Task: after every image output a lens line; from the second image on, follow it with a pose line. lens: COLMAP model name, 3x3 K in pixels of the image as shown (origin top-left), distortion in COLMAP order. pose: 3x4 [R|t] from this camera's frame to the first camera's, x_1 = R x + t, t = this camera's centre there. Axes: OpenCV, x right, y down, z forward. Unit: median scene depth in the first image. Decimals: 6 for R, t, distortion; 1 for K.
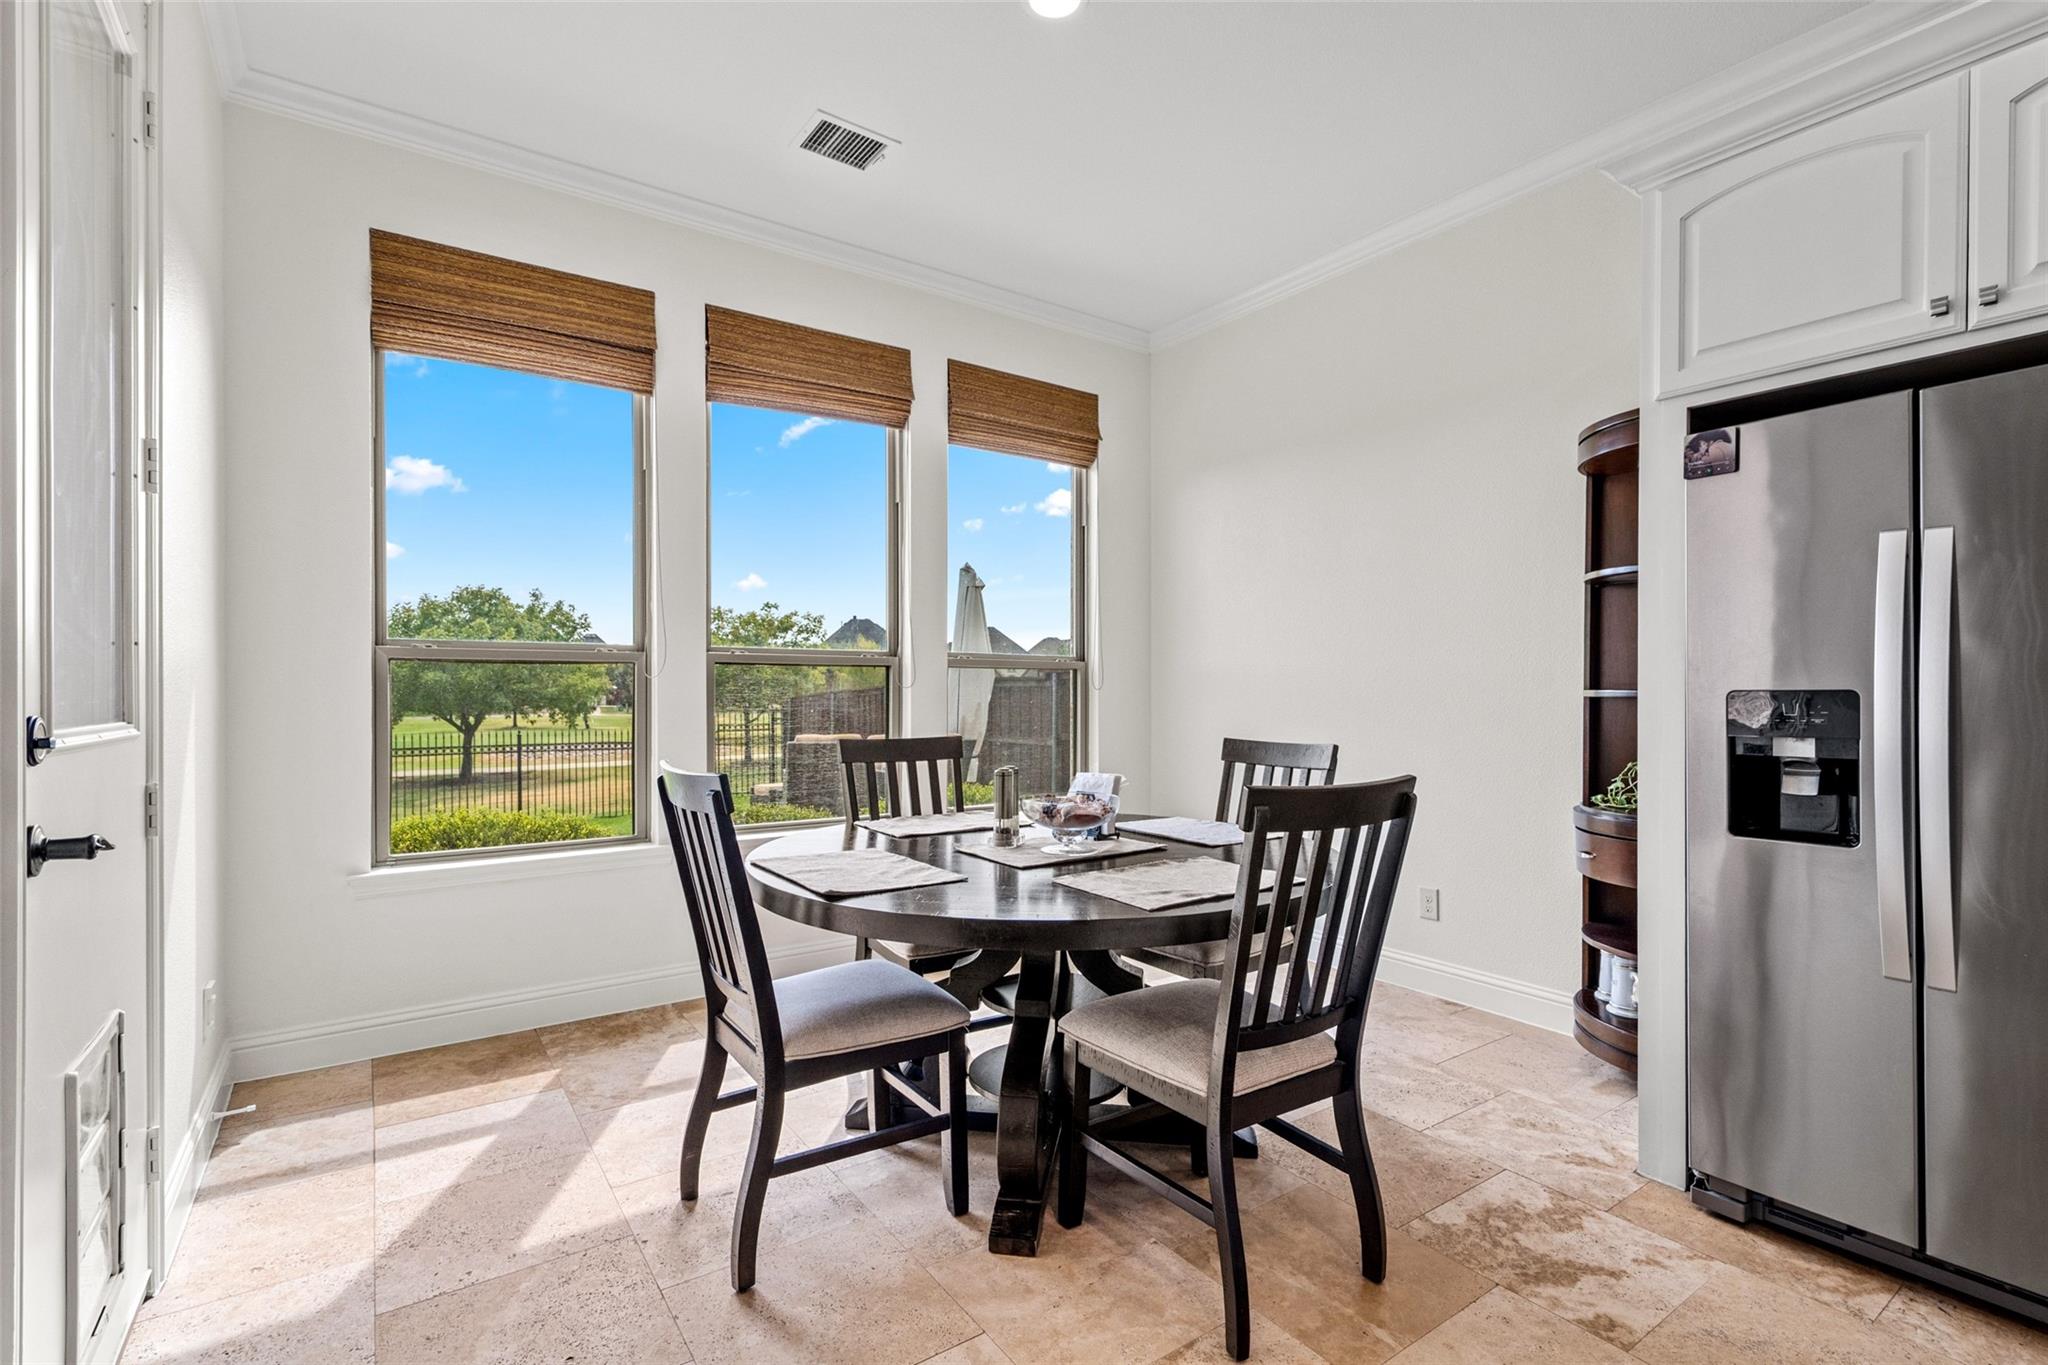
lens RADIAL K [[934.5, 0, 1005.4], [0, 934.5, 700.3], [0, 0, 1]] dist [-0.000773, 0.000126]
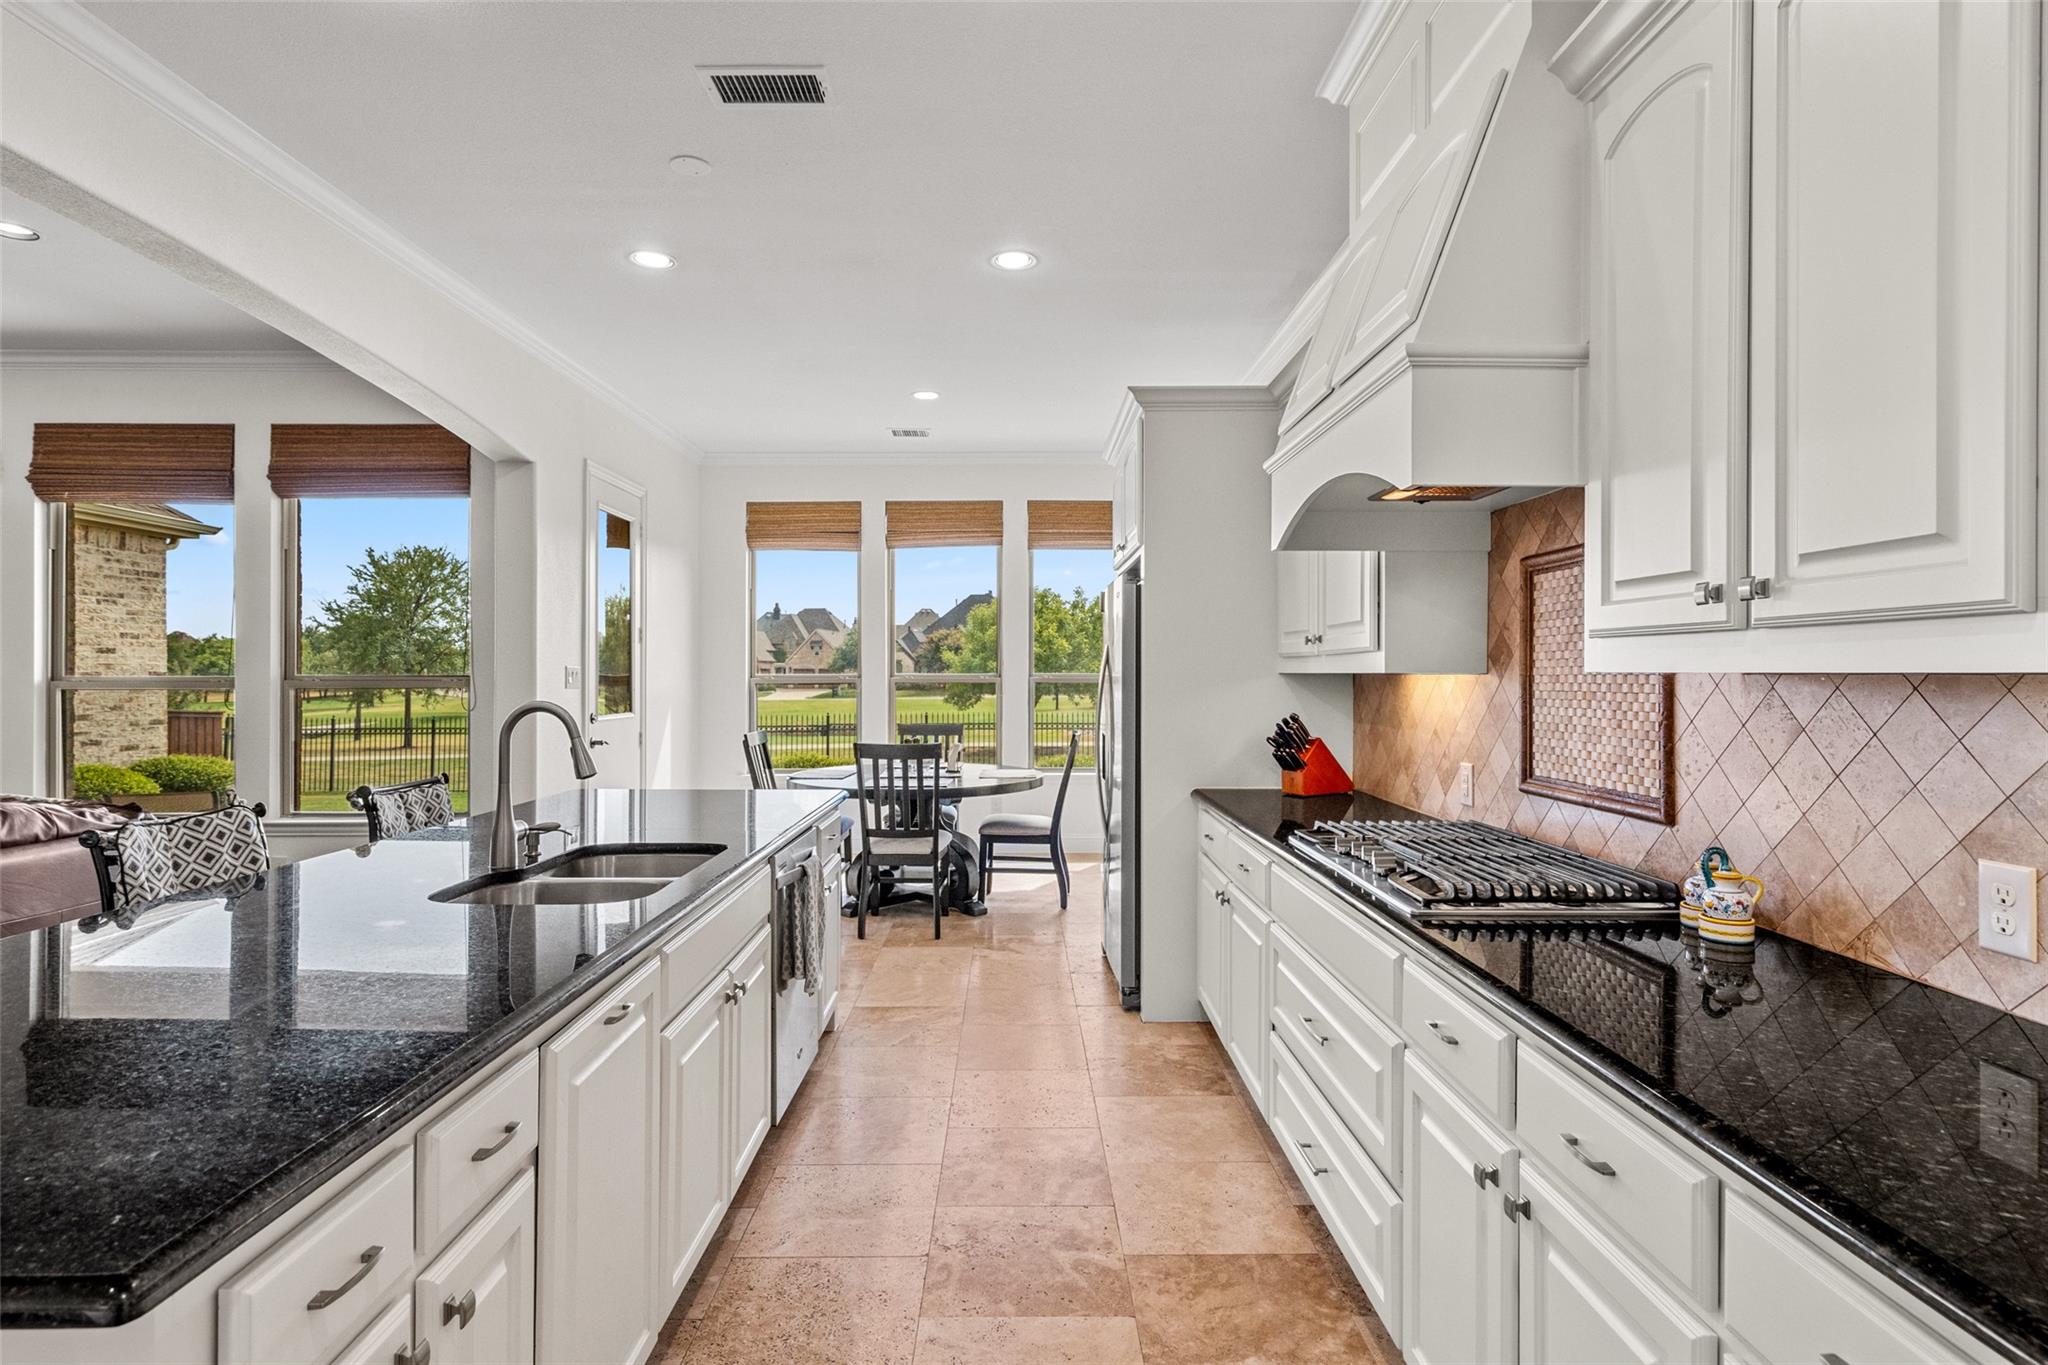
lens RADIAL K [[1048.8, 0, 1006.5], [0, 1048.8, 666.8], [0, 0, 1]] dist [-0.001849, 0.001975]
pose [[0.815791, -0.003510, -0.578337, 1.177770], [-0.003849, 0.999926, -0.011498, -0.050822], [0.578335, 0.011606, 0.815717, -0.662210]]
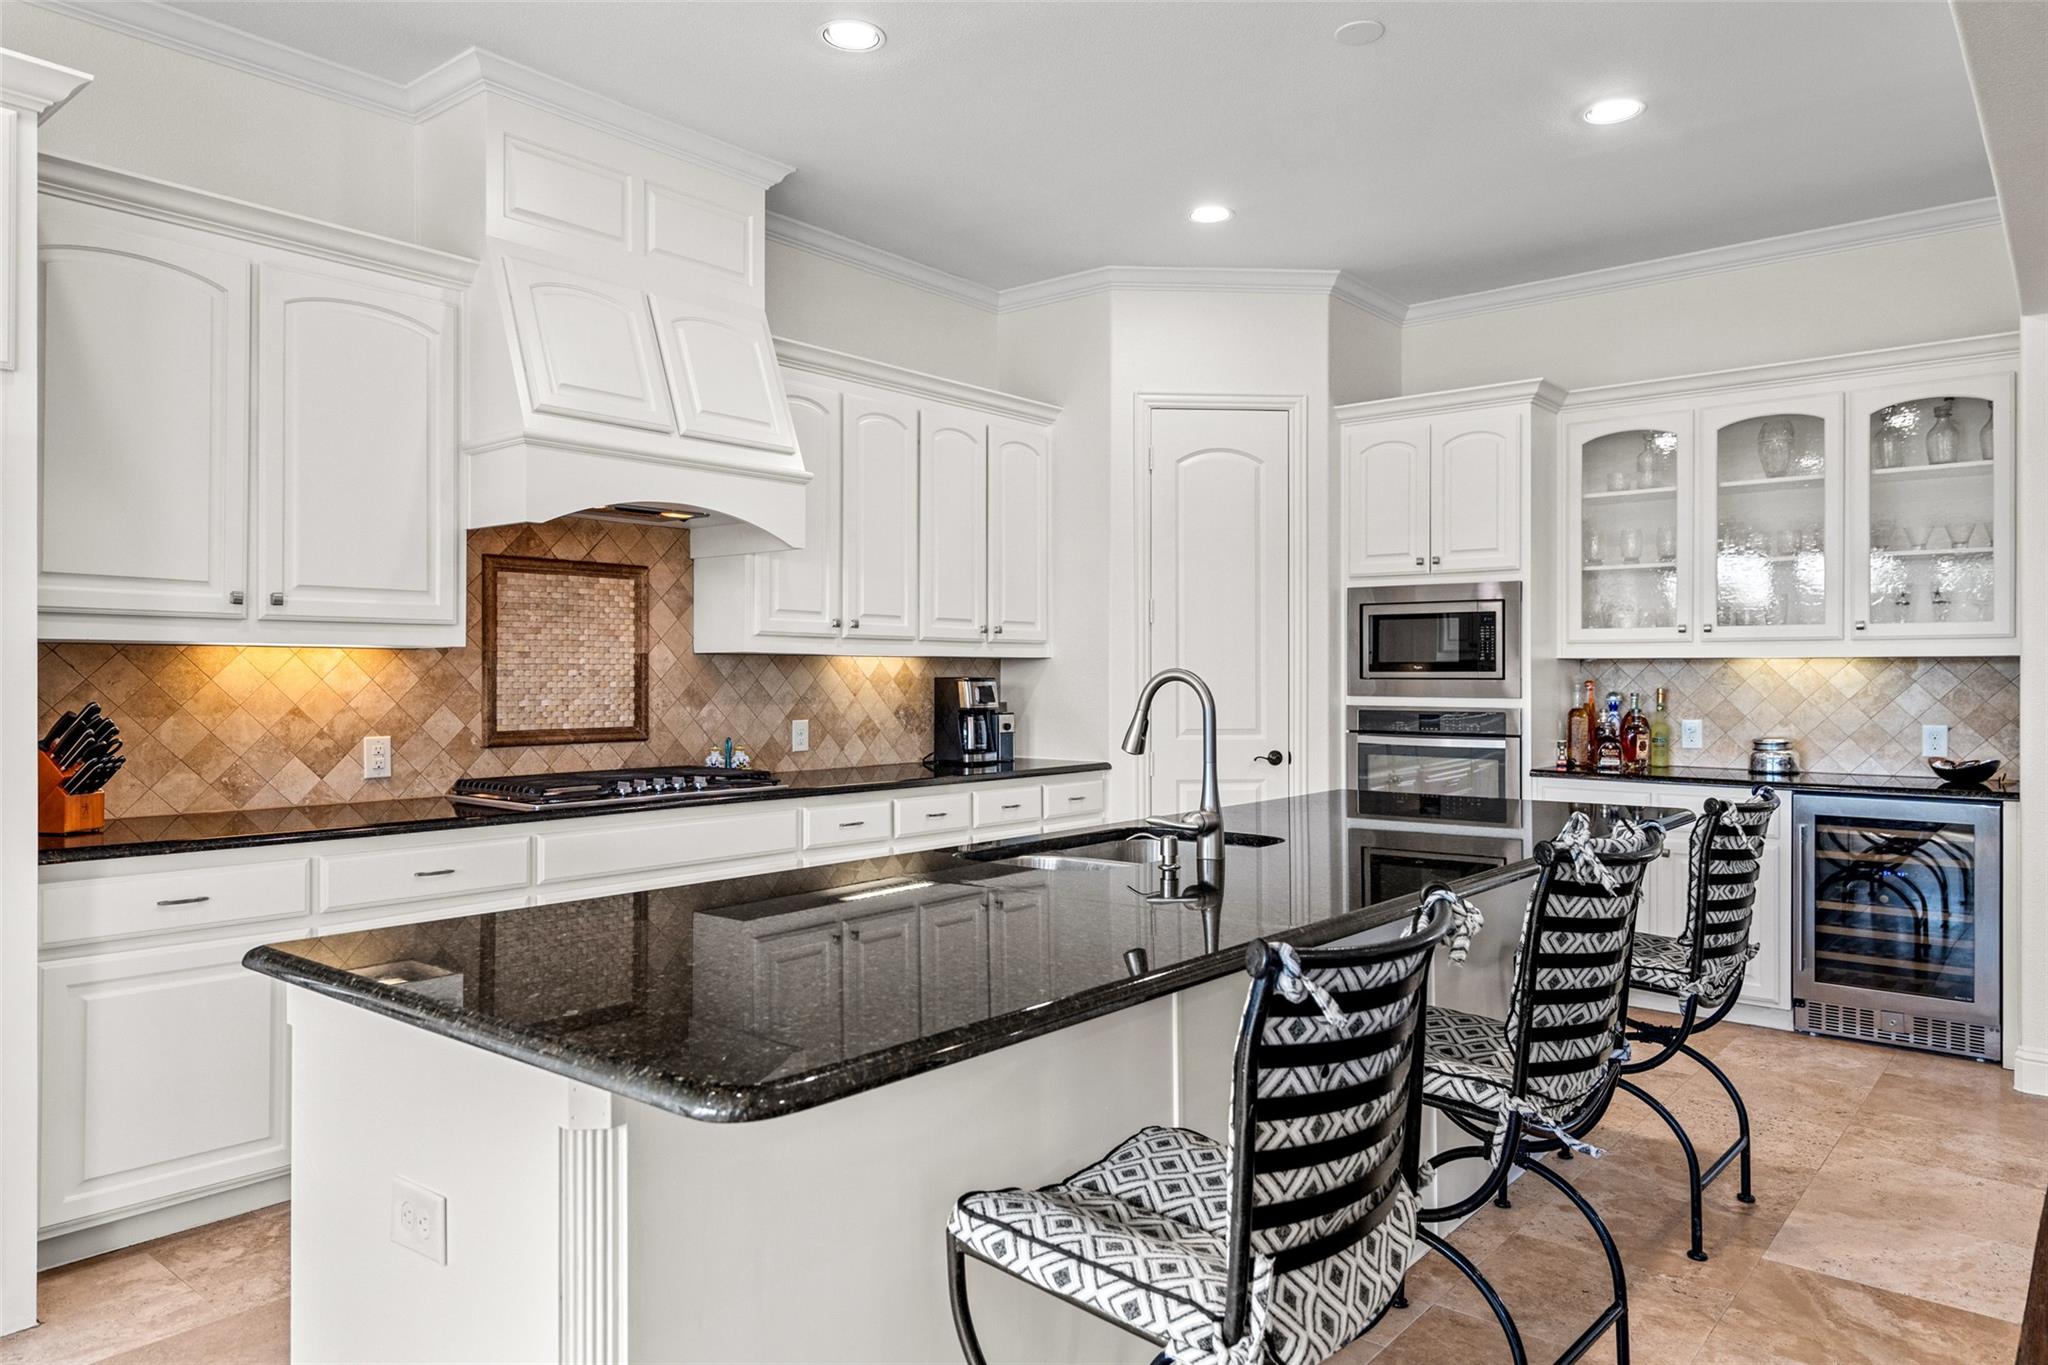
lens RADIAL K [[1387.4, 0, 1018.2], [0, 1387.4, 678.4], [0, 0, 1]] dist [-0.007101, -0.000780]
pose [[-0.279433, 0.001249, 0.960164, -0.251891], [0.005546, 0.999985, 0.000313, -0.028736], [-0.960149, 0.005412, -0.279436, 0.060724]]
